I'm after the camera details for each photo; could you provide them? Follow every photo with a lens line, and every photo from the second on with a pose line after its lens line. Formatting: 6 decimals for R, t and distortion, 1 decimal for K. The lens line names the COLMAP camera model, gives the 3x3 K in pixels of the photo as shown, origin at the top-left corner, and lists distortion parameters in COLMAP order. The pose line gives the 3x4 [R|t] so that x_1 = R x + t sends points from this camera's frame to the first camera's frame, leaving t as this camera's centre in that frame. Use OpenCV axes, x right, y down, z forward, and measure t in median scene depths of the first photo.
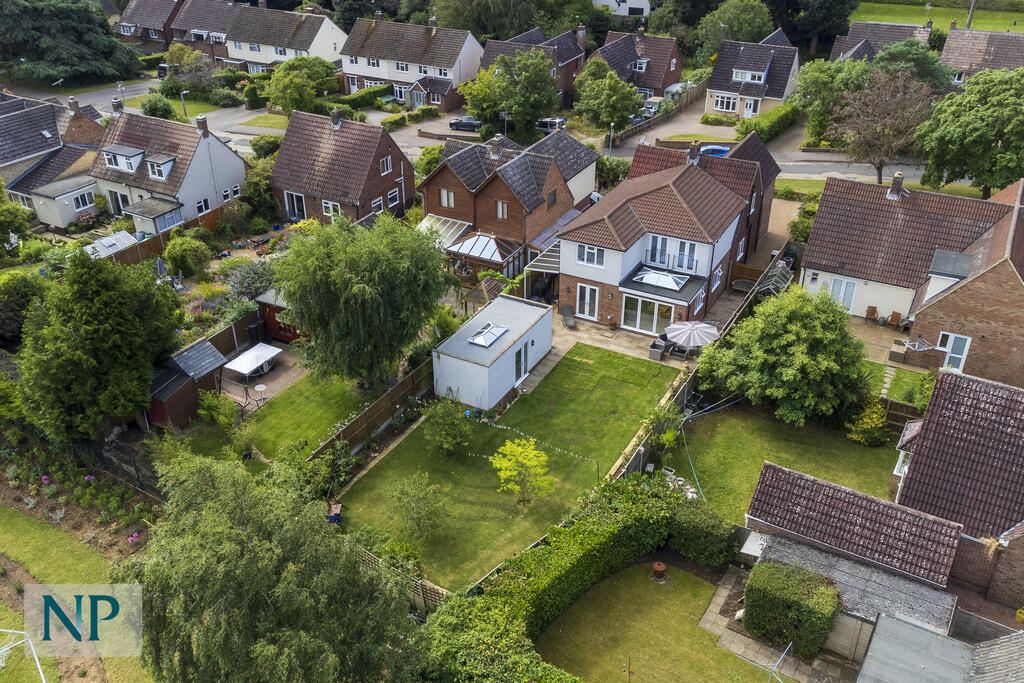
lens RADIAL K [[895.0, 0, 512.0], [0, 895.0, 341.5], [0, 0, 1]] dist [0.004388, -0.000856]
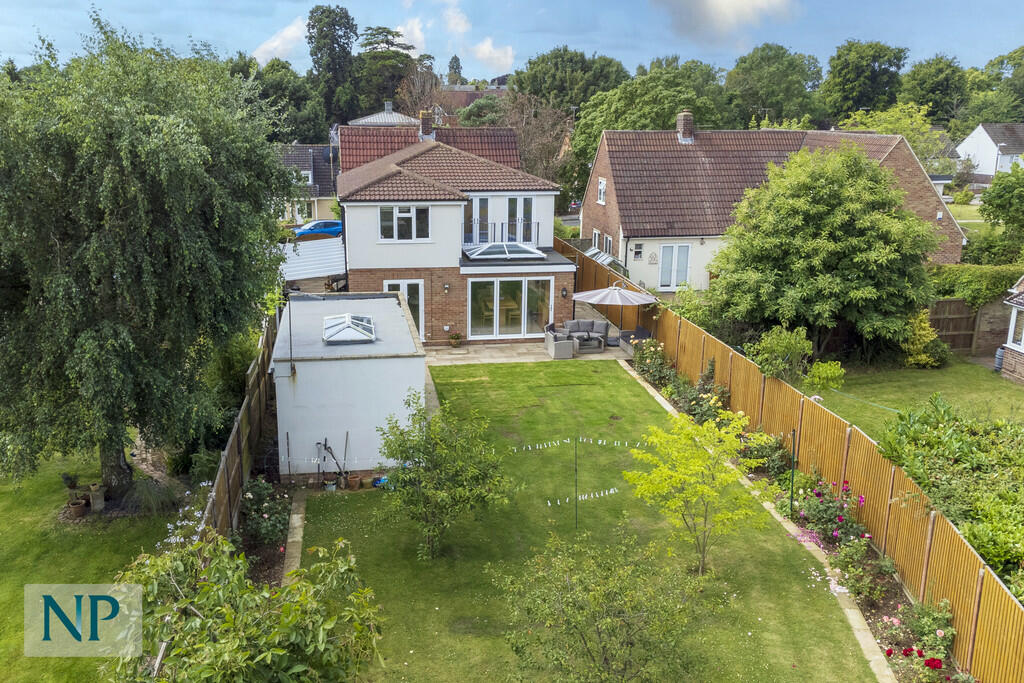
lens RADIAL K [[895.0, 0, 512.0], [0, 895.0, 341.5], [0, 0, 1]] dist [0.004388, -0.000856]
pose [[0.778307, -0.150967, 0.609464, -0.225832], [0.302795, 0.940582, -0.153694, 0.087745], [-0.550048, 0.304163, 0.777774, 0.517990]]
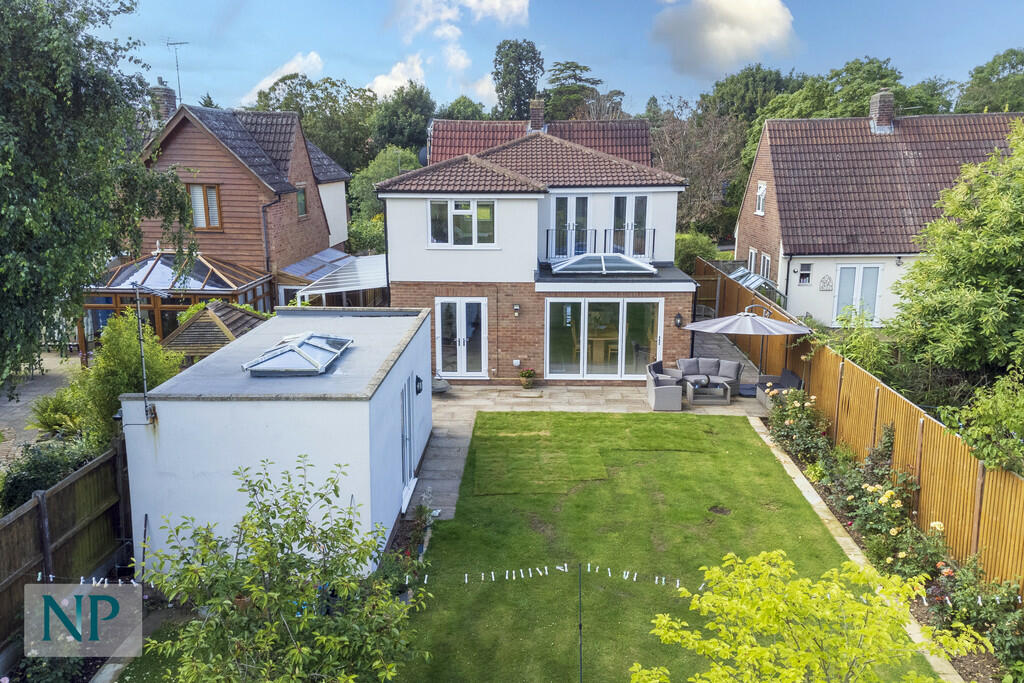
lens RADIAL K [[870.7, 0, 512.0], [0, 870.7, 341.5], [0, 0, 1]] dist [0.189118, -0.154465]
pose [[0.897231, -0.096095, 0.430978, -0.084579], [0.223191, 0.940866, -0.254866, 0.076432], [-0.381001, 0.324864, 0.865622, 0.619450]]
